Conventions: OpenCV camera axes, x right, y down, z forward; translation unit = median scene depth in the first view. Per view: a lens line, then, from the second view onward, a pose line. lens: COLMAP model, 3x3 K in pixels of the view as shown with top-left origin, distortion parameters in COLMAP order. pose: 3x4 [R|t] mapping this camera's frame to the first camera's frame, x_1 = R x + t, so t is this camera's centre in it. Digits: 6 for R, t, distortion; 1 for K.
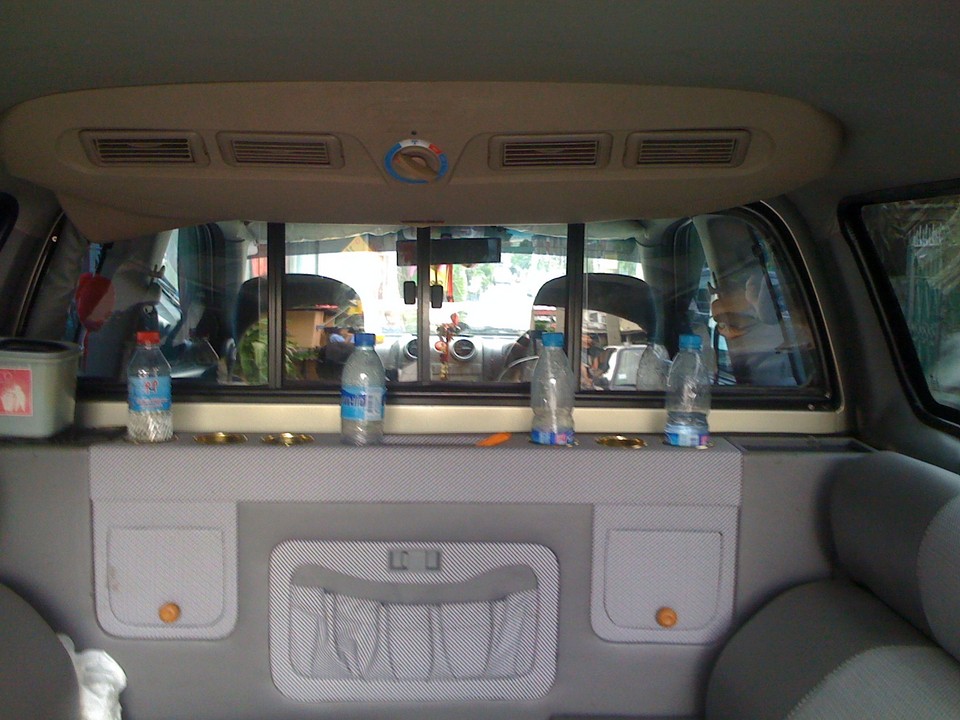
lens RADIAL K [[1025.5, 0, 504.0], [0, 1025.5, 329.6], [0, 0, 1]] dist [0.087648, -0.309075]
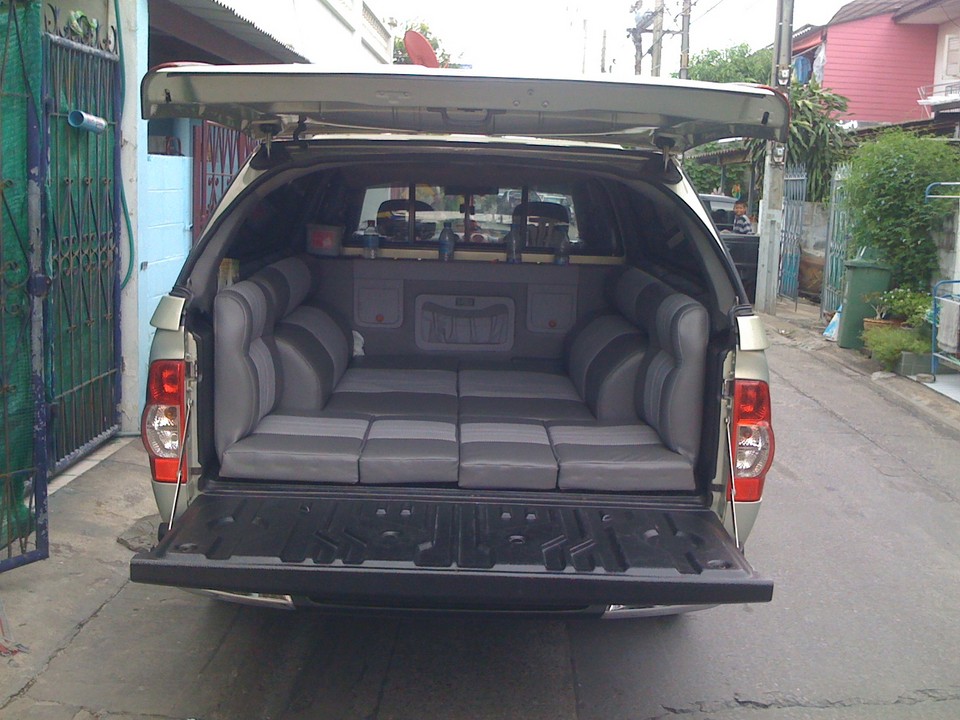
lens RADIAL K [[1025.5, 0, 504.0], [0, 1025.5, 329.6], [0, 0, 1]] dist [0.087648, -0.309075]
pose [[0.999702, 0.017370, 0.017172, -0.025347], [-0.018463, 0.997671, 0.065671, 0.109975], [-0.015992, -0.065968, 0.997694, -1.852543]]
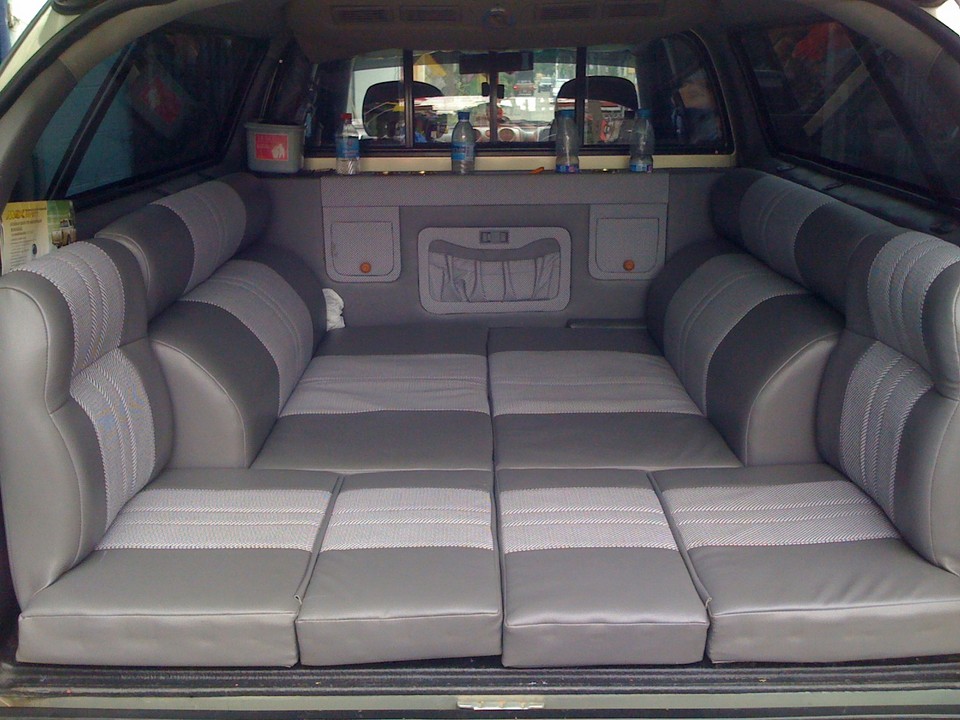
lens RADIAL K [[1236.5, 0, 496.2], [0, 1236.5, 433.5], [0, 0, 1]] dist [0.130342, -0.655925]
pose [[0.999639, -0.017926, -0.020012, -0.043962], [0.021781, 0.976807, 0.213012, 0.091758], [0.015730, -0.213371, 0.976845, -1.271639]]
